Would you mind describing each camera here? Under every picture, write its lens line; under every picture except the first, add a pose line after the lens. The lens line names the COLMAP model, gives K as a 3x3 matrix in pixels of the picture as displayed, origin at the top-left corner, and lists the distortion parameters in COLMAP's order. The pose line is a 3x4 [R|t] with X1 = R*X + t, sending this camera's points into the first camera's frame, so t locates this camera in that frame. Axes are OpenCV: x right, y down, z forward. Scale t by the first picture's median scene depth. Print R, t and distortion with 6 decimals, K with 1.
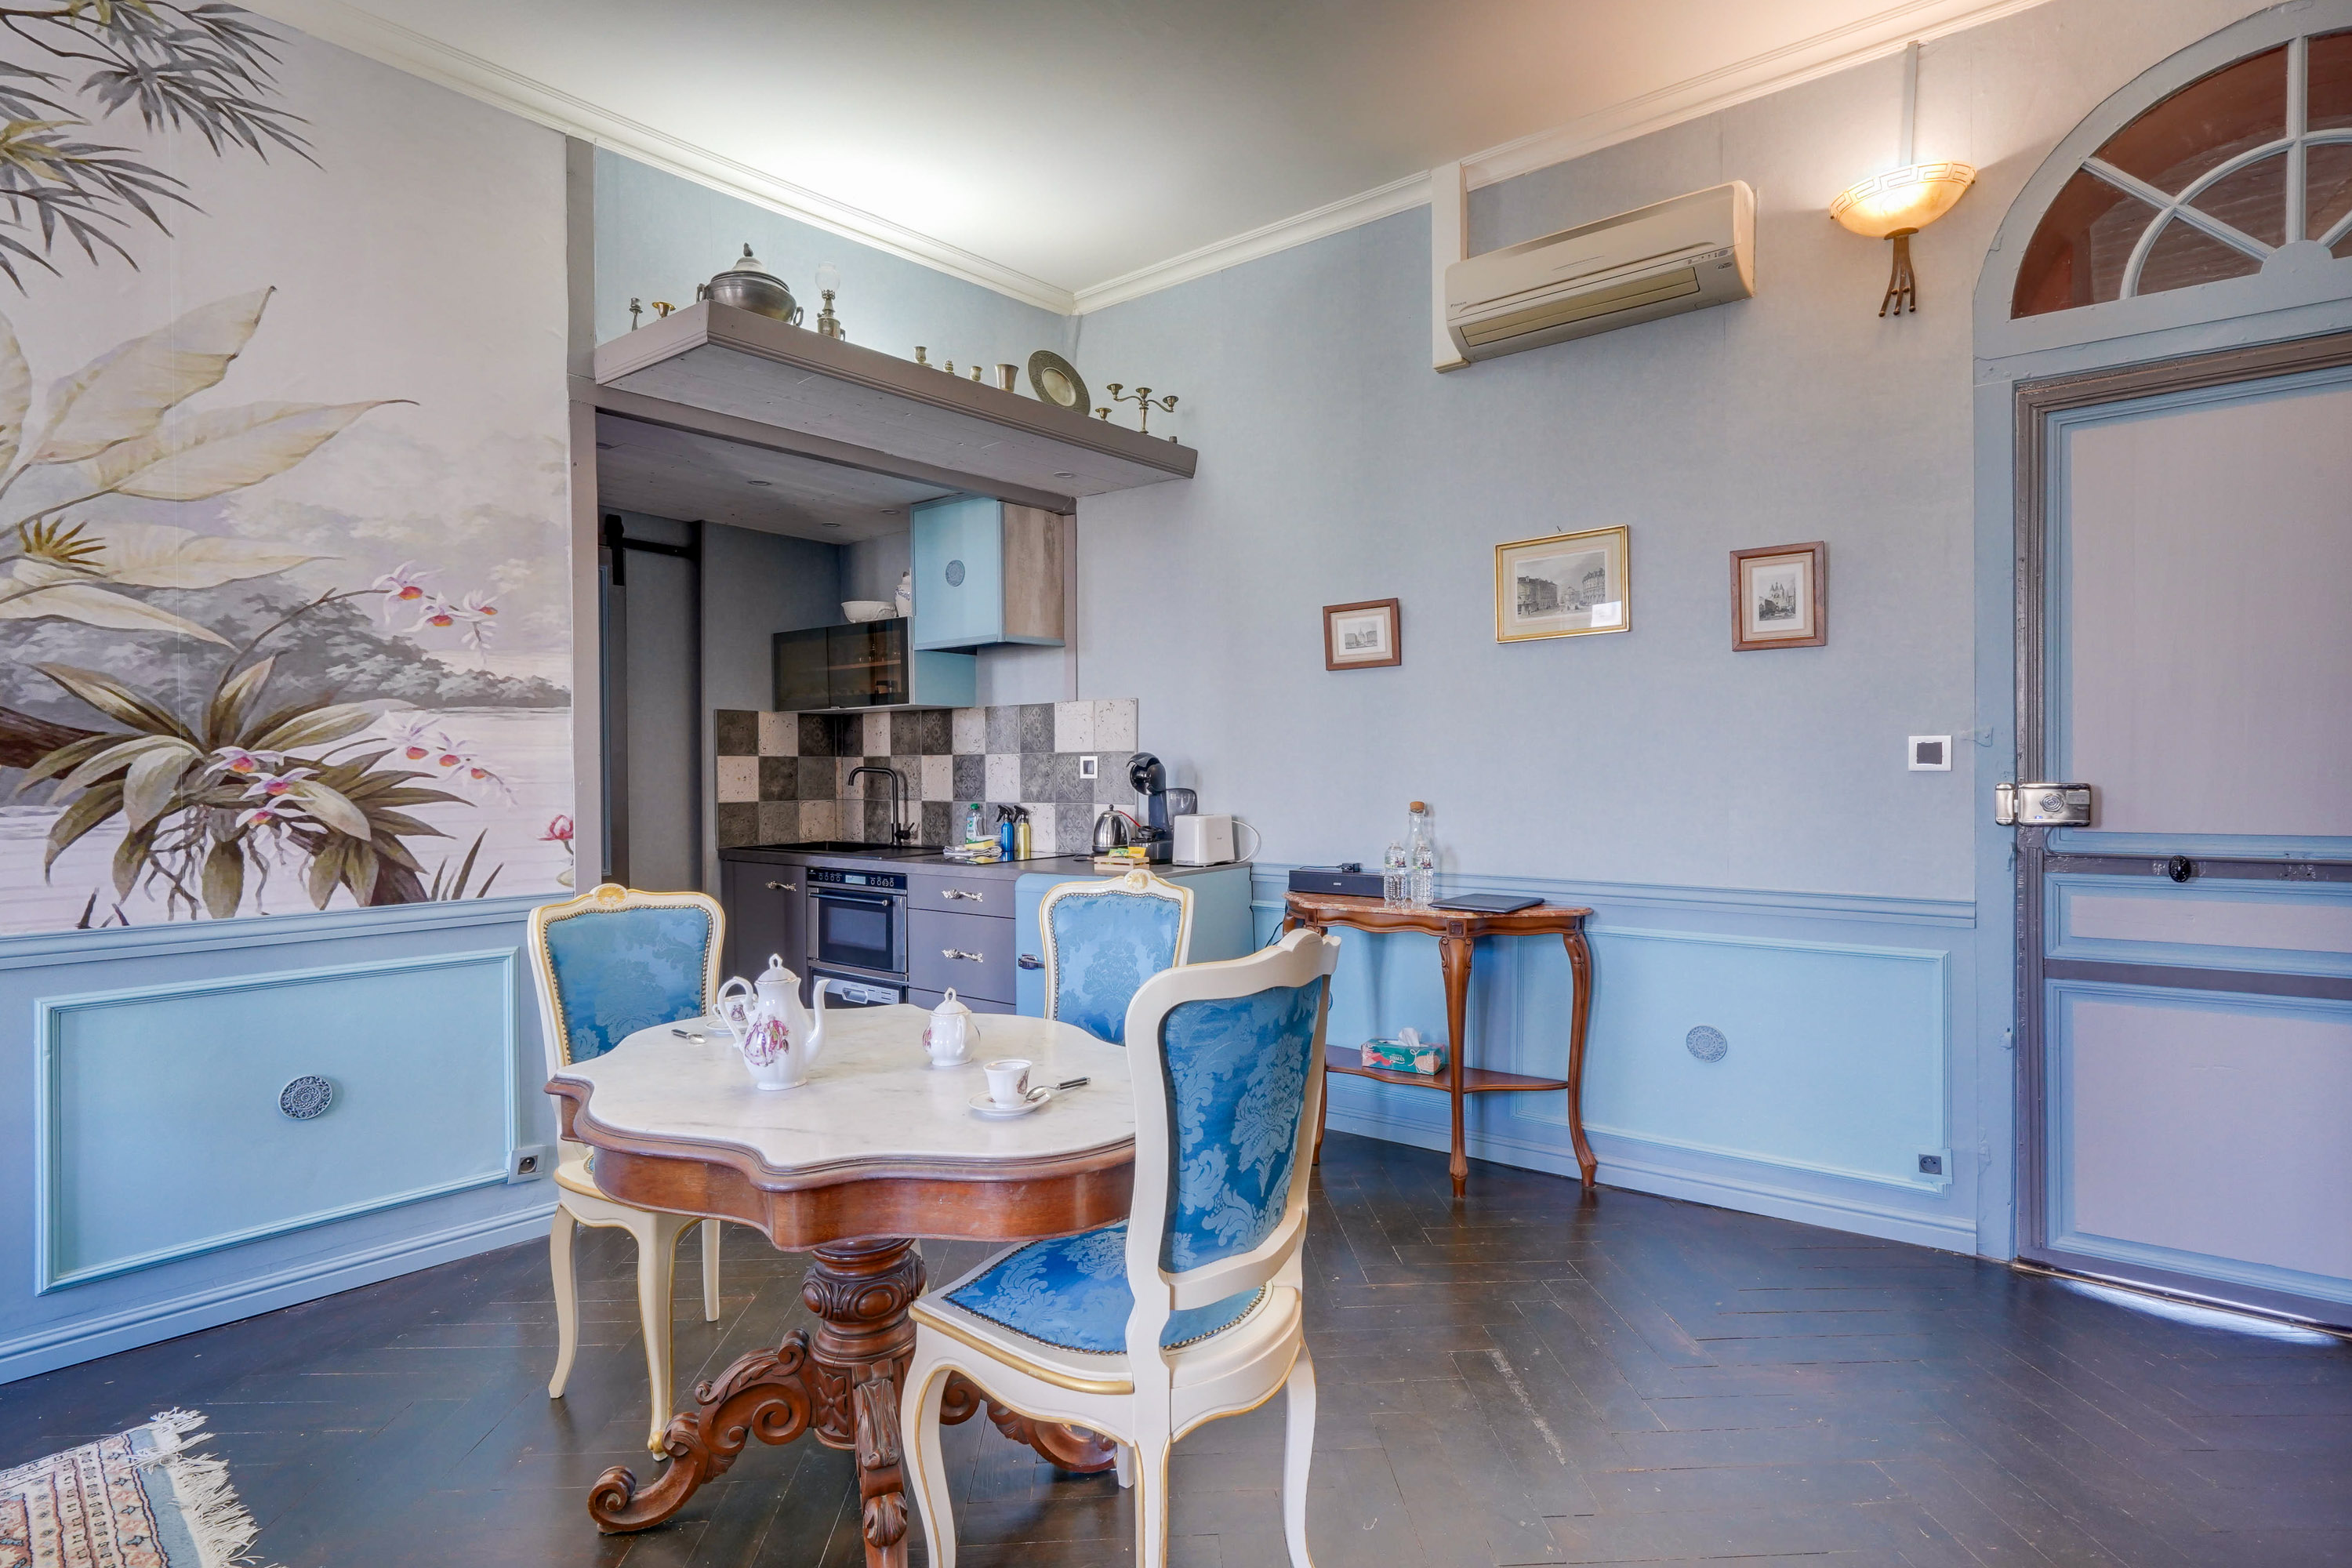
lens RADIAL K [[1128.1, 0, 1176.0], [0, 1128.1, 784.0], [0, 0, 1]] dist [-0.000666, 0.000422]
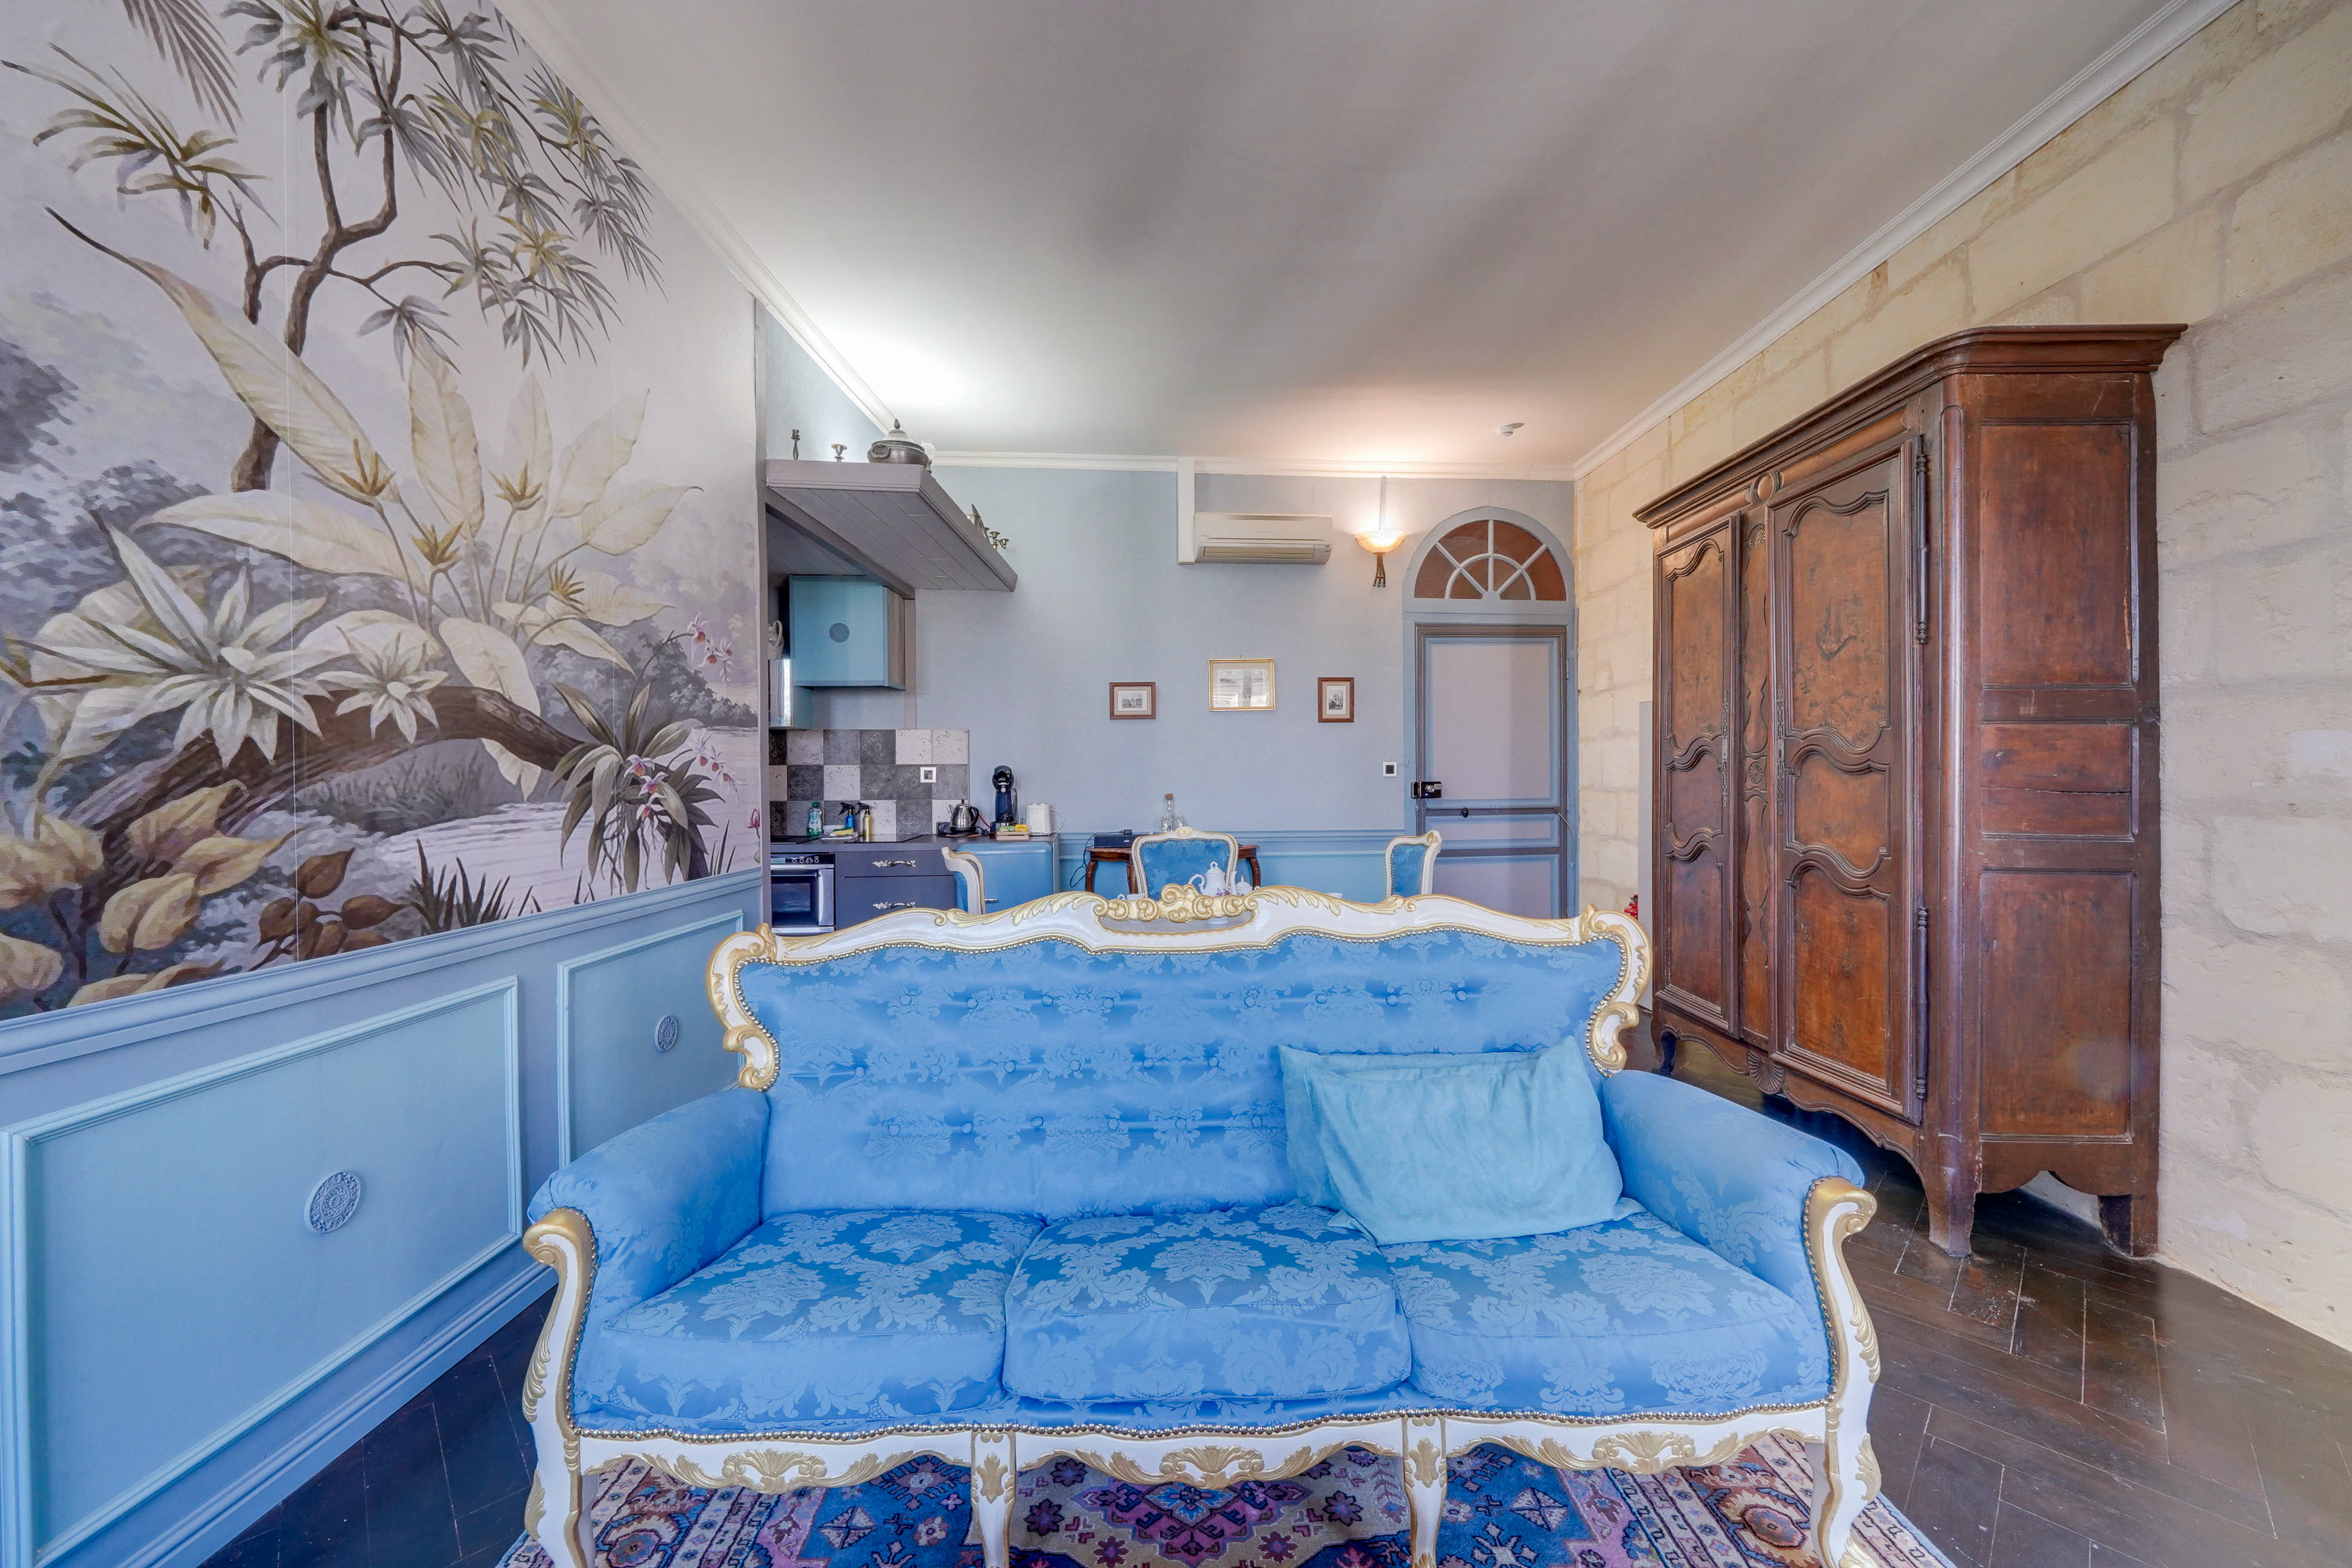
lens RADIAL K [[899.2, 0, 1176.0], [0, 899.2, 784.0], [0, 0, 1]] dist [0.000607, 0.000097]
pose [[0.740450, -0.004052, 0.672099, -1.017747], [0.009711, 0.999942, -0.004670, 0.009221], [-0.672041, 0.009985, 0.740446, -0.128905]]
